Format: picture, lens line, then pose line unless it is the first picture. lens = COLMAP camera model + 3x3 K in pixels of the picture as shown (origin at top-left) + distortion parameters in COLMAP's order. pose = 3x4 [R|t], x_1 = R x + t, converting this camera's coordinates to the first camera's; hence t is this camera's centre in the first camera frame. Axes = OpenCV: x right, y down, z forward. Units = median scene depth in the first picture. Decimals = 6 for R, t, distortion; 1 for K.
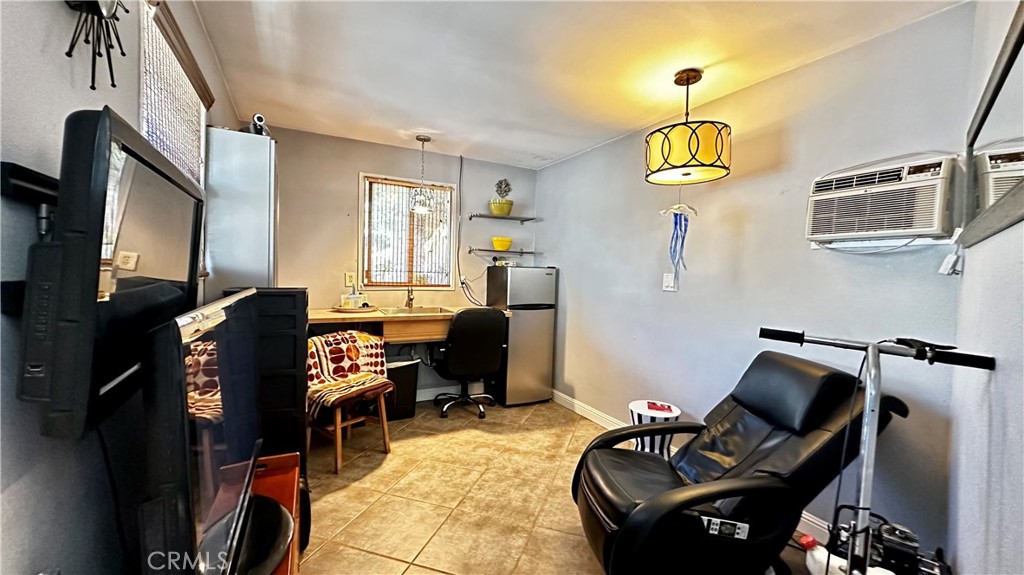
lens RADIAL K [[404.2, 0, 510.1], [0, 404.2, 284.1], [0, 0, 1]] dist [-0.002741, 0.000473]
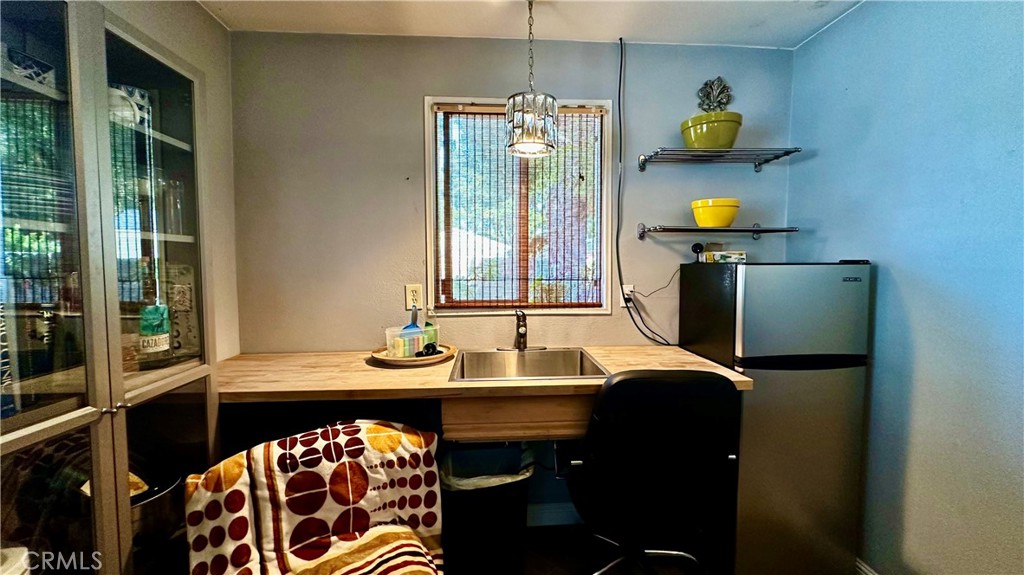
lens RADIAL K [[404.2, 0, 517.7], [0, 404.2, 289.2], [0, 0, 1]] dist [-0.002741, 0.000473]
pose [[0.916517, -0.007174, -0.399931, -0.046899], [0.015679, 0.999715, 0.017996, -0.028829], [0.399688, -0.022764, 0.916368, 0.543287]]
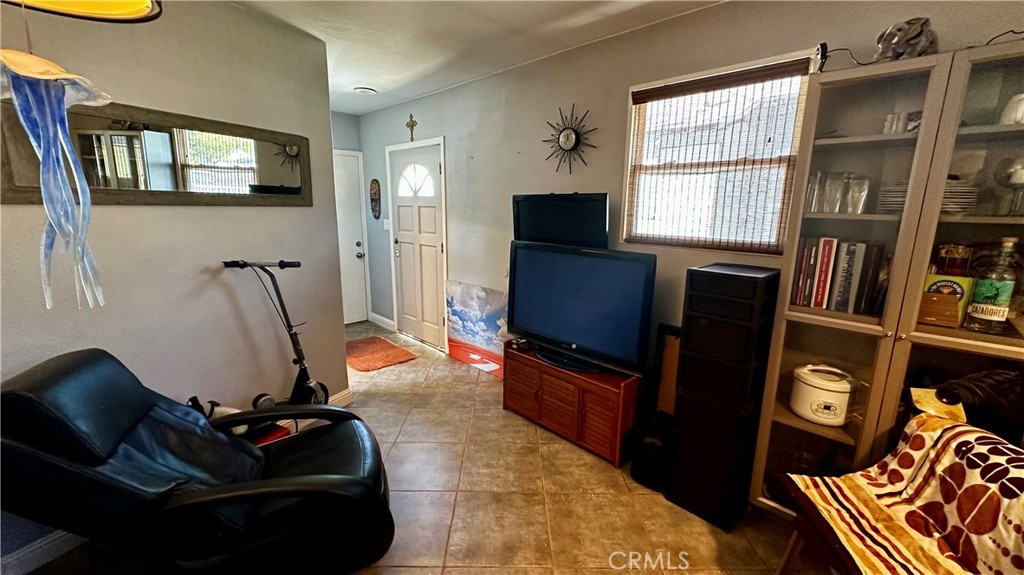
lens RADIAL K [[404.2, 0, 513.4], [0, 404.2, 285.9], [0, 0, 1]] dist [-0.002741, 0.000473]
pose [[-0.948624, 0.019427, -0.315809, 0.093274], [-0.050458, 0.976051, 0.211608, -0.064468], [0.312356, 0.216672, -0.924925, 0.915106]]
